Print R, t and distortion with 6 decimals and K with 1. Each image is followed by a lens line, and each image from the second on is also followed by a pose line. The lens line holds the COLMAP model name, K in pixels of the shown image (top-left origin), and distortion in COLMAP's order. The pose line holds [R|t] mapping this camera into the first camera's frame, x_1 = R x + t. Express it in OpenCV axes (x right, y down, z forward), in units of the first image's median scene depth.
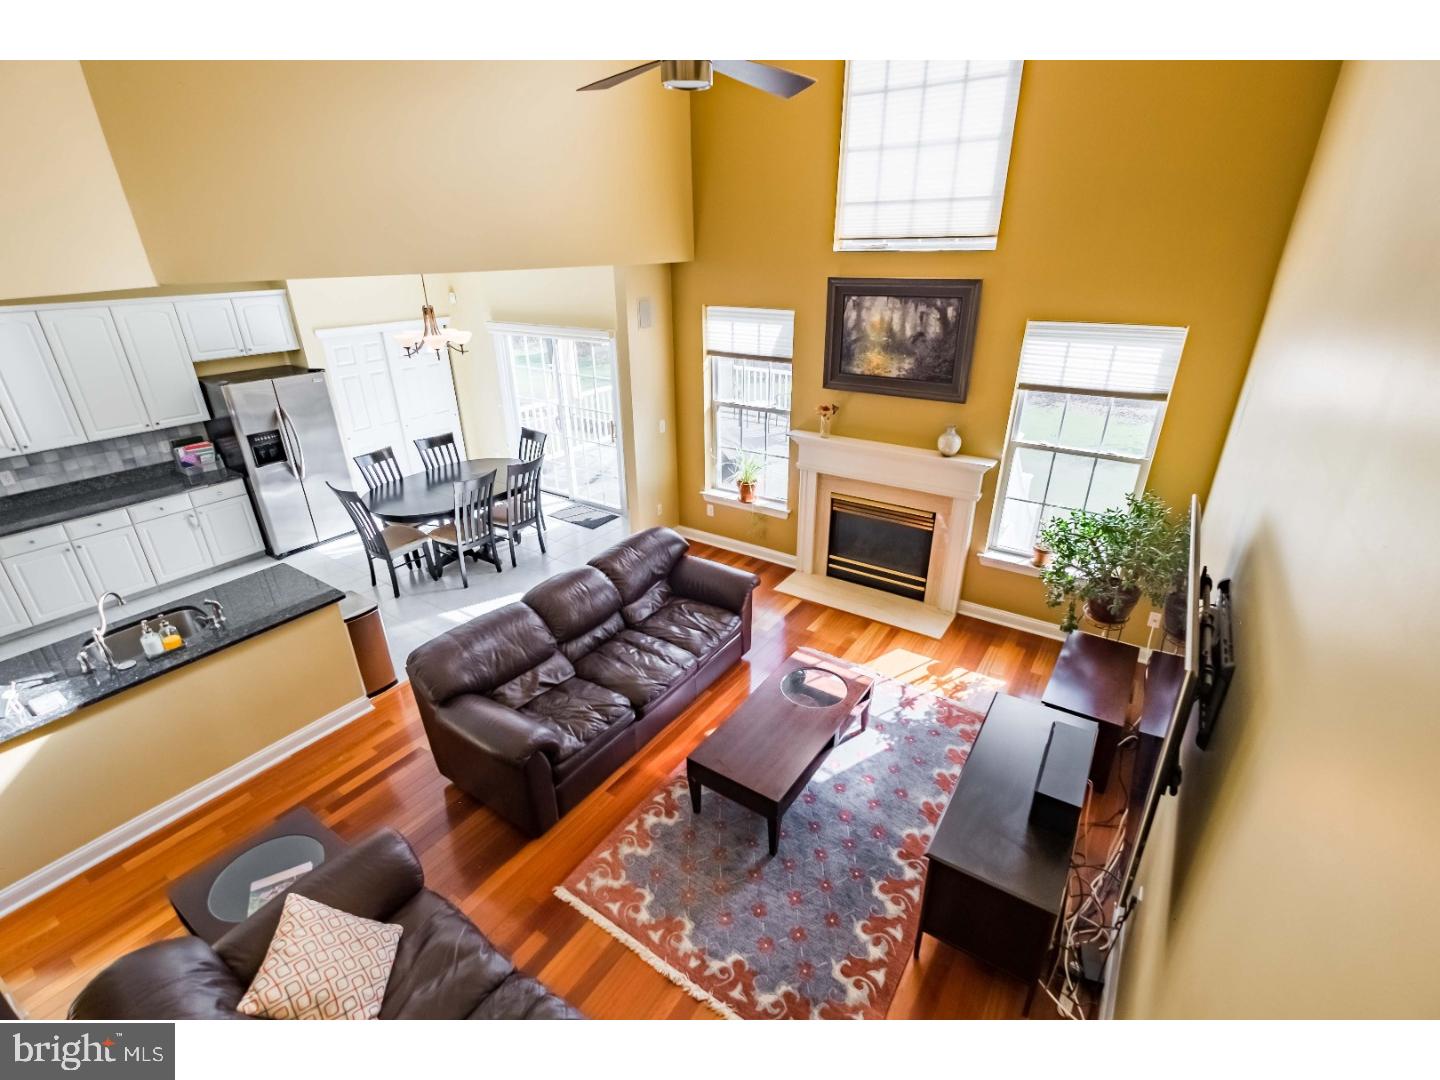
lens RADIAL K [[654.1, 0, 720.0], [0, 654.1, 540.0], [0, 0, 1]] dist [-0.001357, -0.000454]
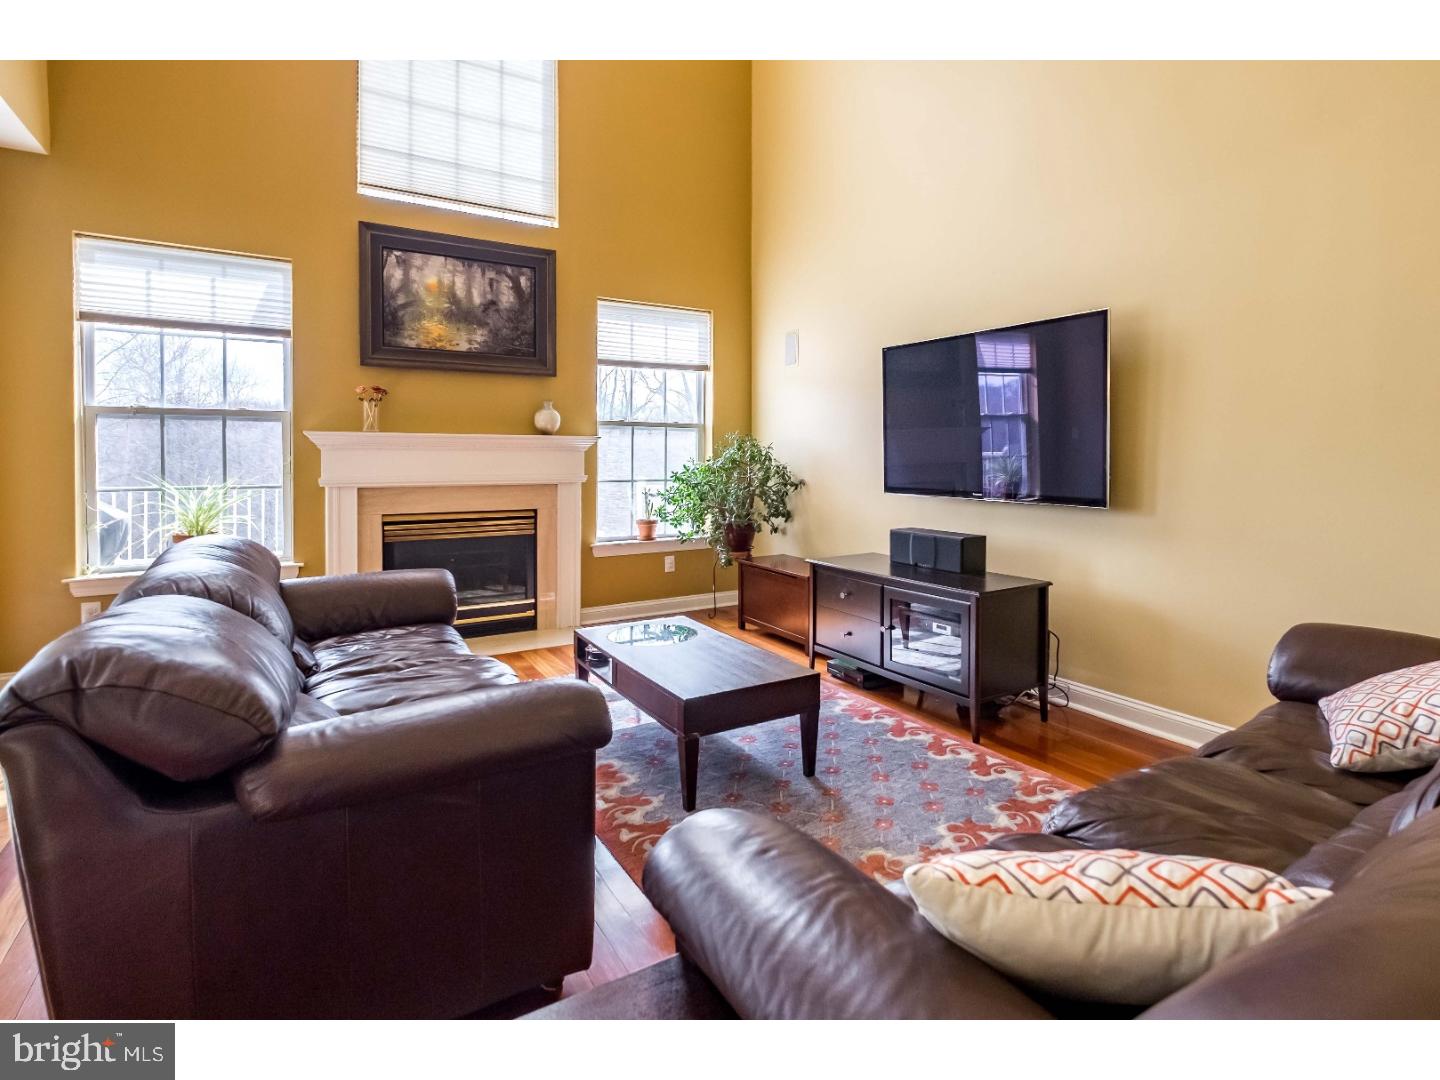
lens RADIAL K [[785.8, 0, 722.1], [0, 785.8, 522.4], [0, 0, 1]] dist [0.002836, -0.000451]
pose [[0.380977, -0.007509, 0.924554, -0.550517], [0.368739, 0.918235, -0.144487, 0.222401], [-0.847873, 0.395966, 0.352595, 0.472774]]
